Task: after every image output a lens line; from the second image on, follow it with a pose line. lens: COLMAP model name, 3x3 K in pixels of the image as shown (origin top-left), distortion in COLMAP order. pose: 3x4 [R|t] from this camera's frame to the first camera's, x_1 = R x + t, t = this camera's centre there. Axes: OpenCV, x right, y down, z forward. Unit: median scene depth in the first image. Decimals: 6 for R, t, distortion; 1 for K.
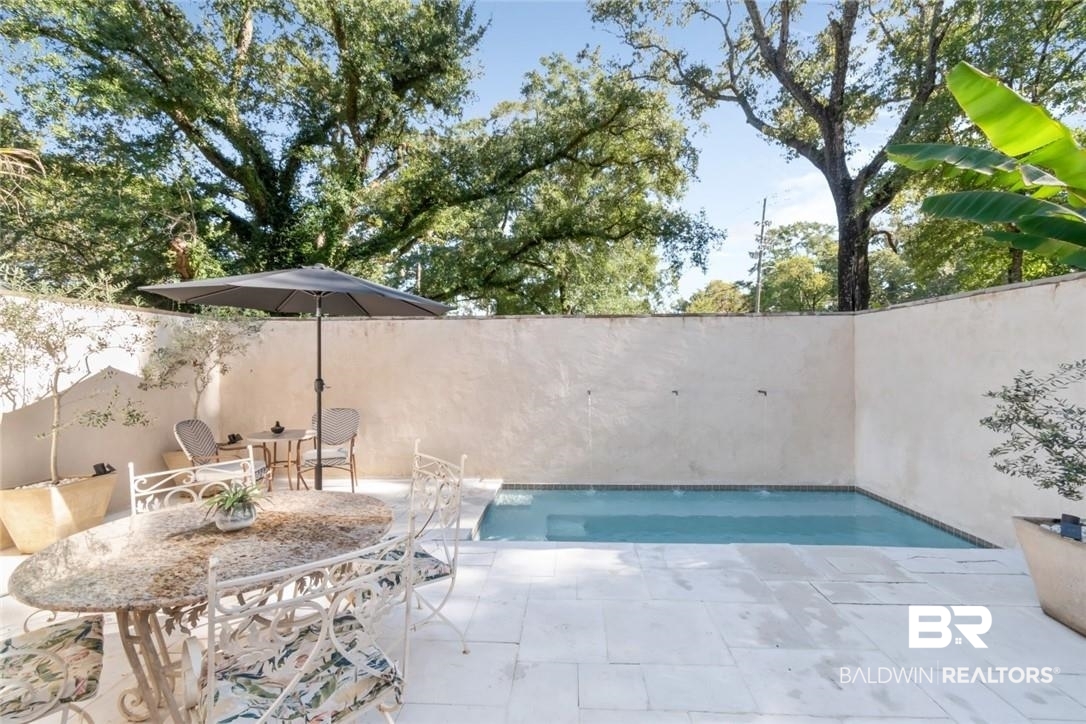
lens RADIAL K [[486.0, 0, 543.0], [0, 486.0, 362.0], [0, 0, 1]] dist [-0.000238, -0.000131]
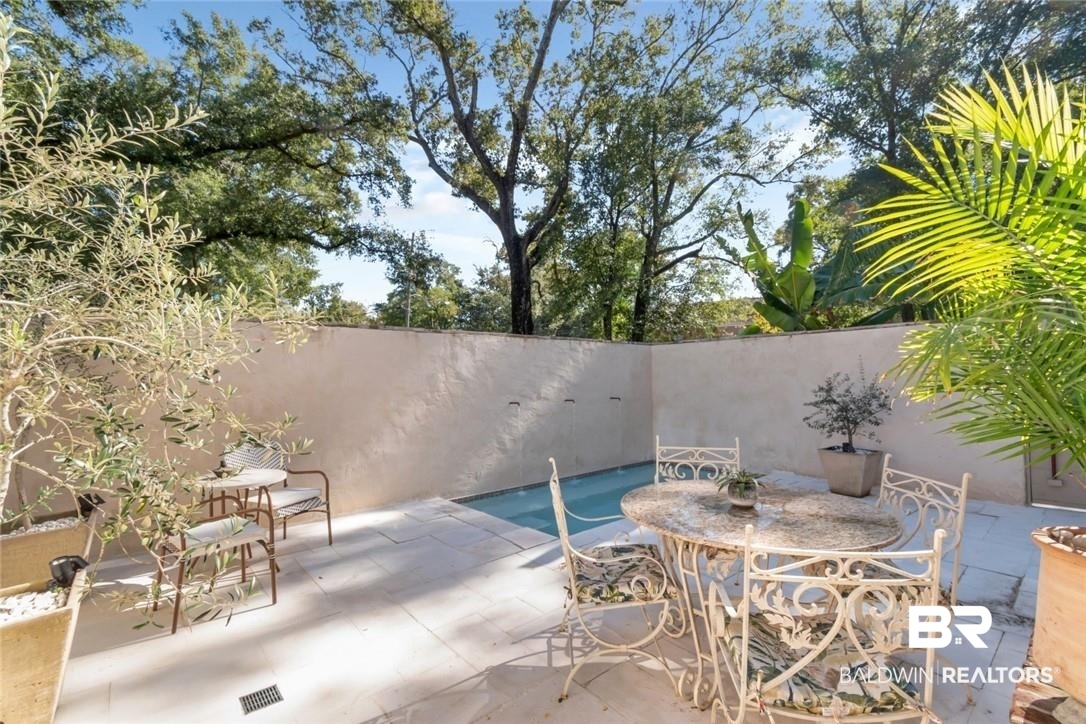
lens RADIAL K [[475.4, 0, 542.6], [0, 475.4, 378.0], [0, 0, 1]] dist [-0.023966, -0.000083]
pose [[0.722003, 0.000083, 0.691890, -0.179859], [0.006725, 0.999952, -0.007138, 0.003854], [-0.691857, 0.009807, 0.721968, 0.053830]]
